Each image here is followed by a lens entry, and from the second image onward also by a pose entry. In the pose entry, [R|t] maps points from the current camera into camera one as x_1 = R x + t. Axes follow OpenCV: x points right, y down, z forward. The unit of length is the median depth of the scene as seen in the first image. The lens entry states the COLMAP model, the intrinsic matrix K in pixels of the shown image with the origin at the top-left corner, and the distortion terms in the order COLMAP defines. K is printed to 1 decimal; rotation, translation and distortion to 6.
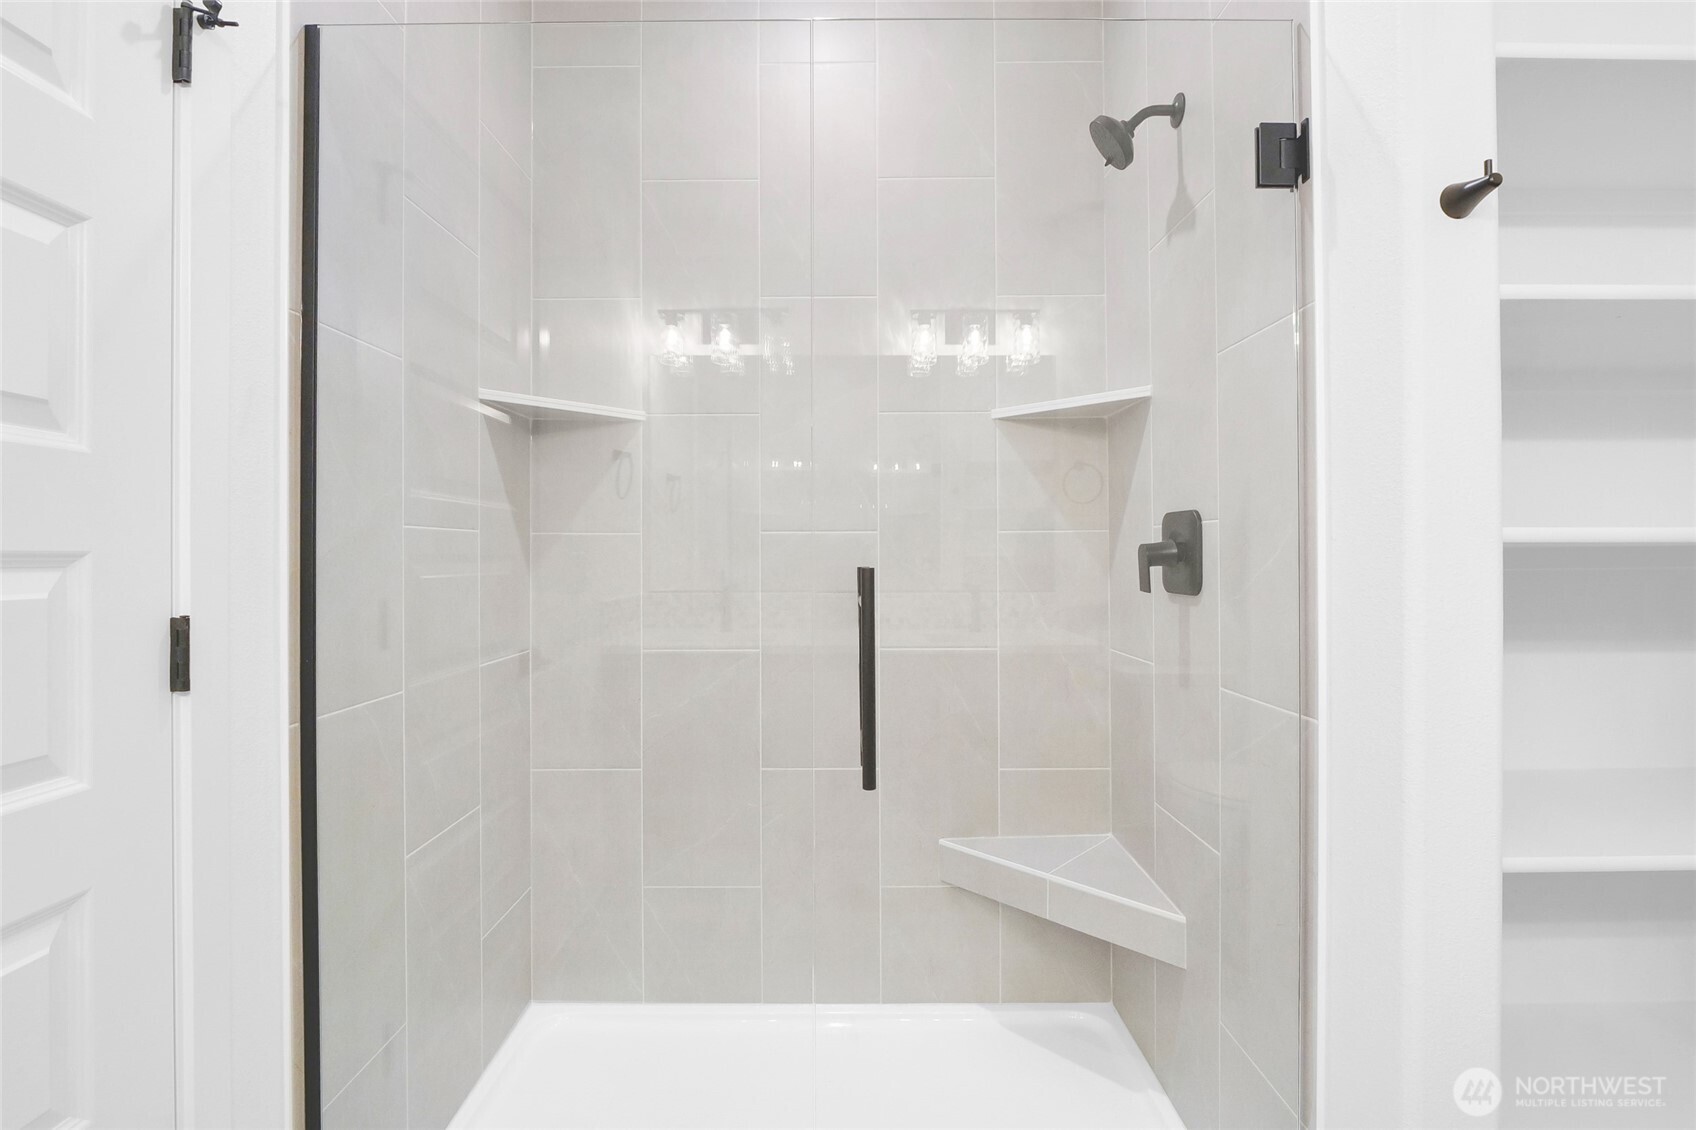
lens RADIAL K [[792.8, 0, 845.6], [0, 792.8, 544.1], [0, 0, 1]] dist [-0.017456, 0.000636]
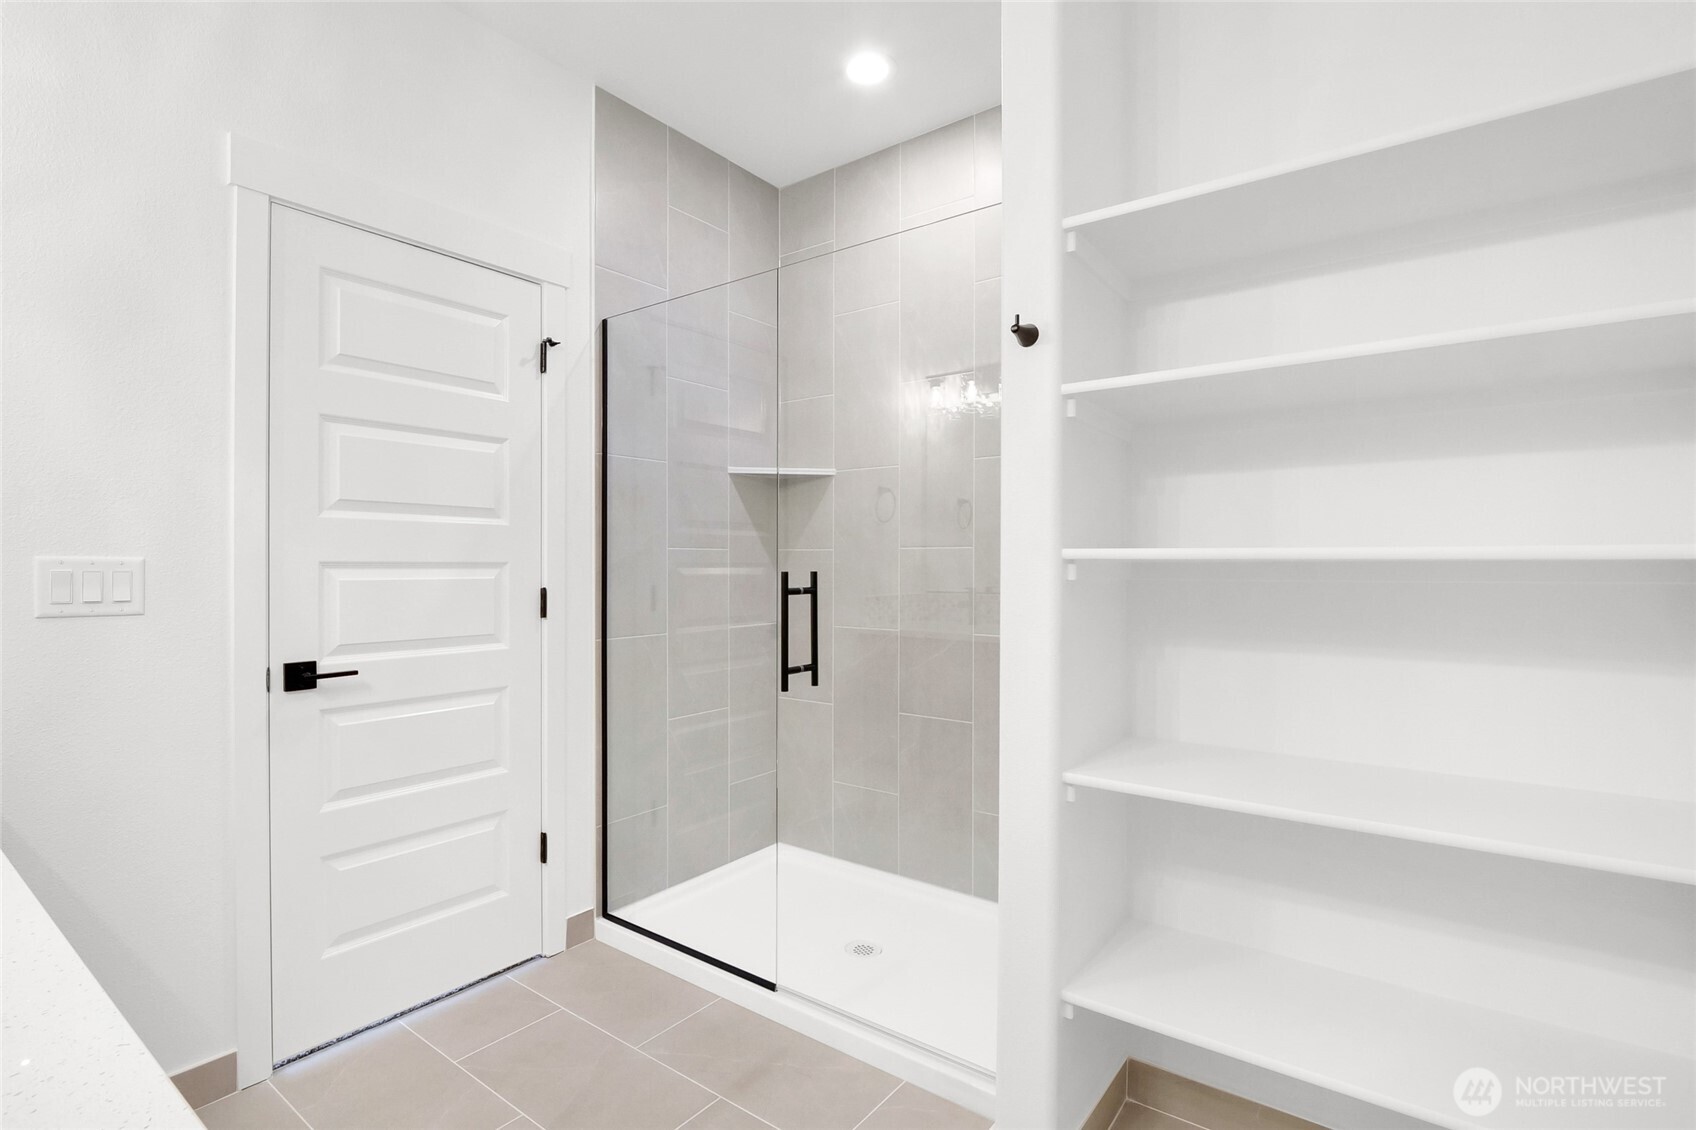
lens RADIAL K [[792.0, 0, 844.5], [0, 792.0, 550.1], [0, 0, 1]] dist [-0.013696, -0.000630]
pose [[0.813292, -0.005002, -0.581835, 0.965904], [0.004540, 0.999987, -0.002251, -0.012181], [0.581838, -0.000810, 0.813304, -0.340920]]
